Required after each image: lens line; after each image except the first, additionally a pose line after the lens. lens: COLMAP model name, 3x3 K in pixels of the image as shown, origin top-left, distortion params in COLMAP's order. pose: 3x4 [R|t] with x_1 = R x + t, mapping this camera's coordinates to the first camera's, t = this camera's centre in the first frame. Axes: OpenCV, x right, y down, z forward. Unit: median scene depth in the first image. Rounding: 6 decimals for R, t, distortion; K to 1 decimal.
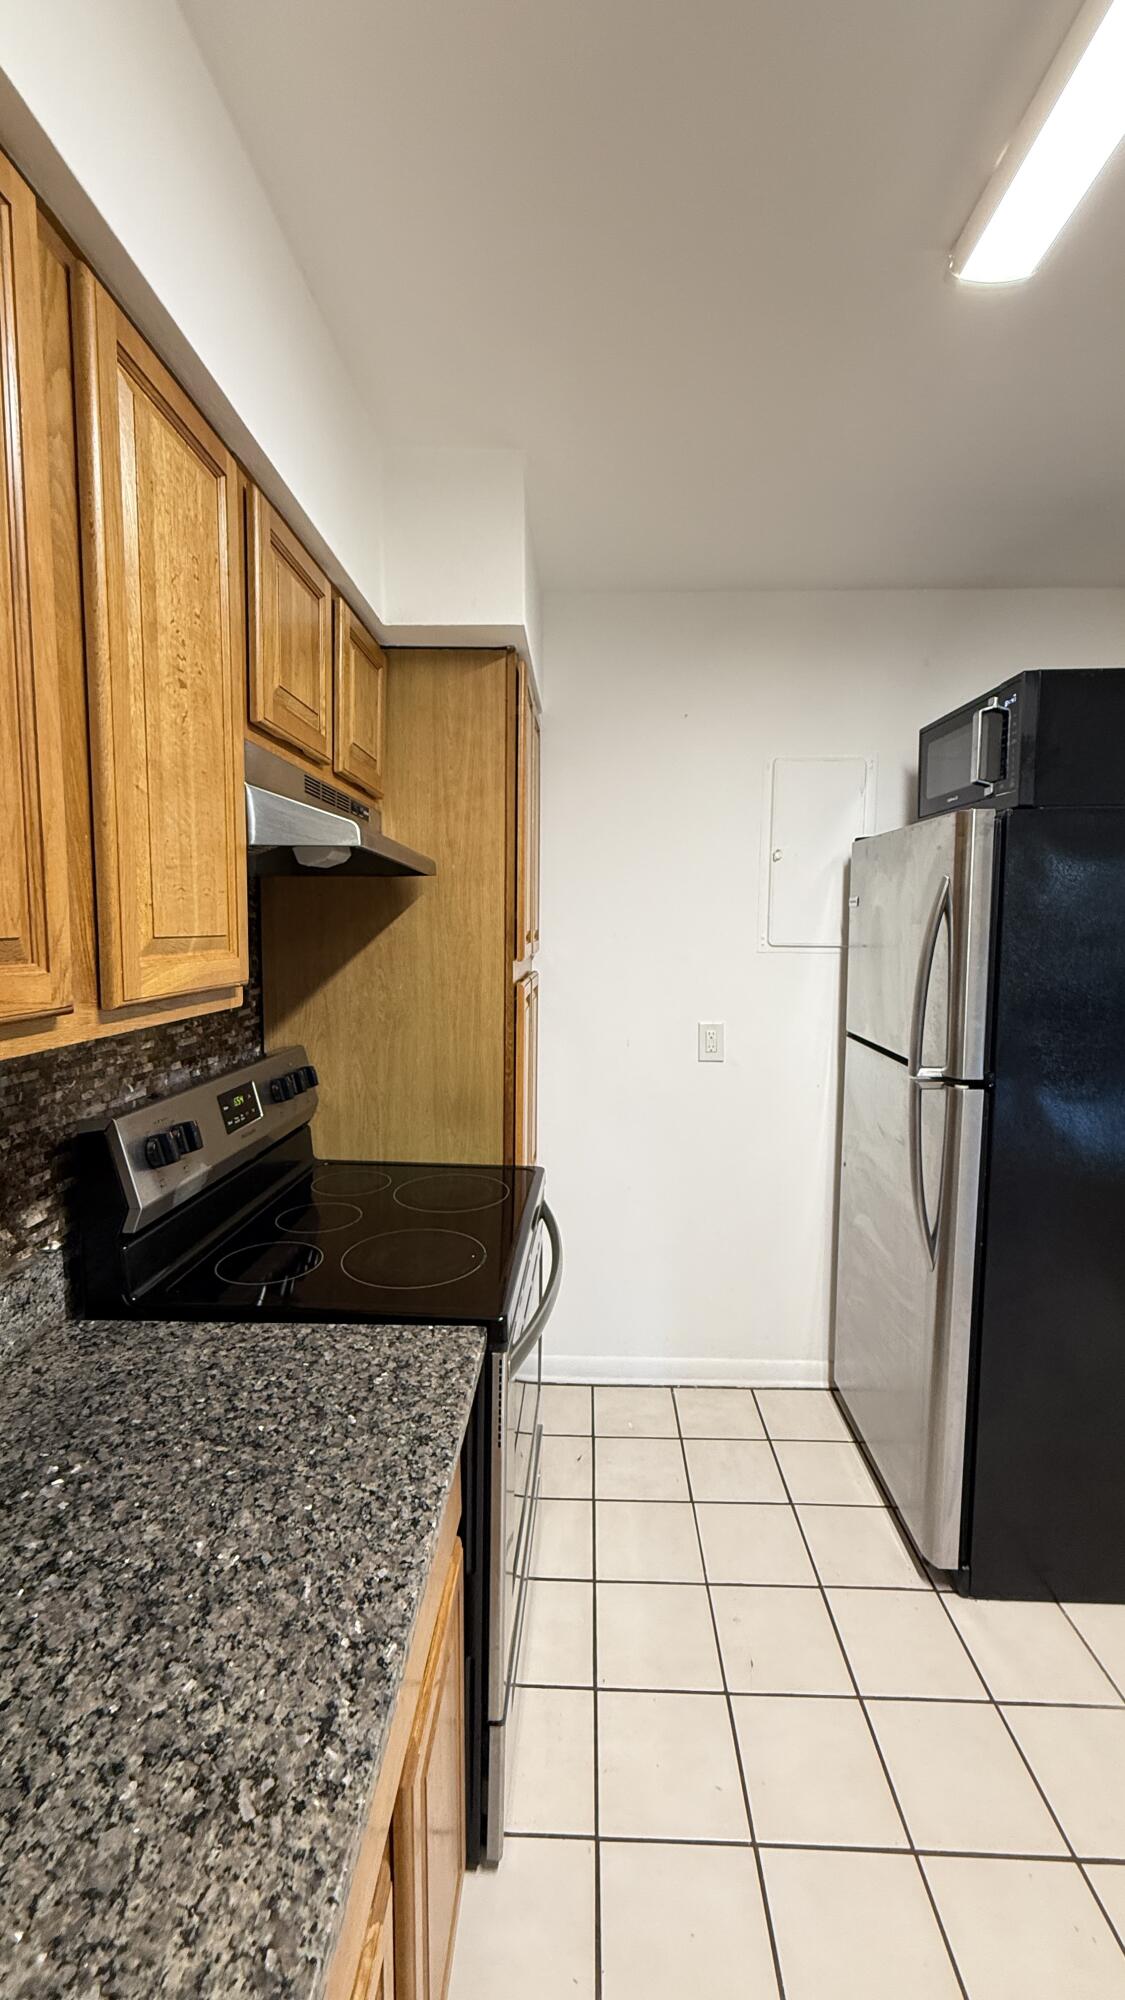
lens RADIAL K [[796.2, 0, 561.6], [0, 796.2, 998.1], [0, 0, 1]] dist [0.002355, 0.000194]
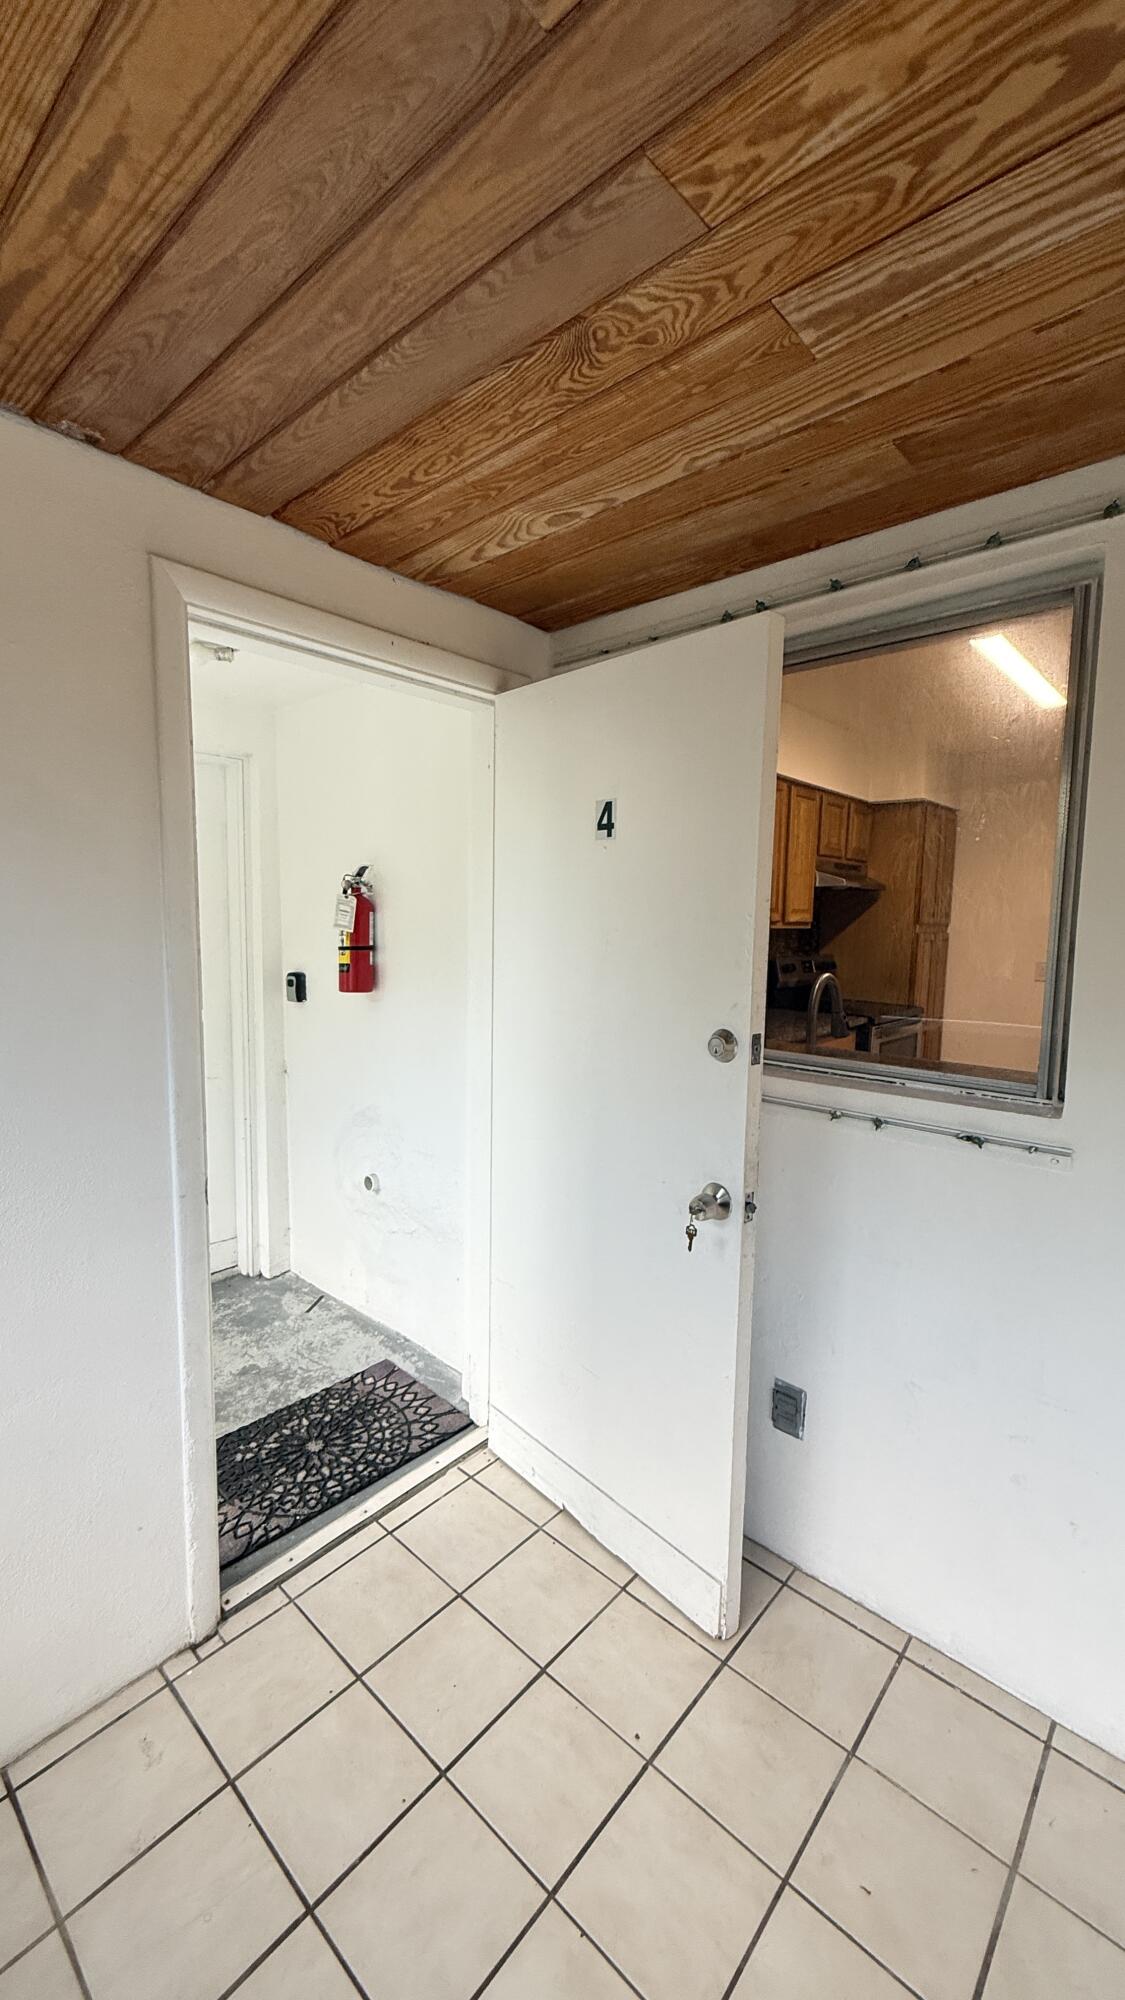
lens RADIAL K [[796.2, 0, 560.2], [0, 796.2, 1000.1], [0, 0, 1]] dist [0.002355, 0.000194]
pose [[0.764547, 0.070639, -0.640686, 0.935619], [-0.066368, 0.997321, 0.030761, 0.254412], [0.641142, 0.019003, 0.767187, -2.187371]]
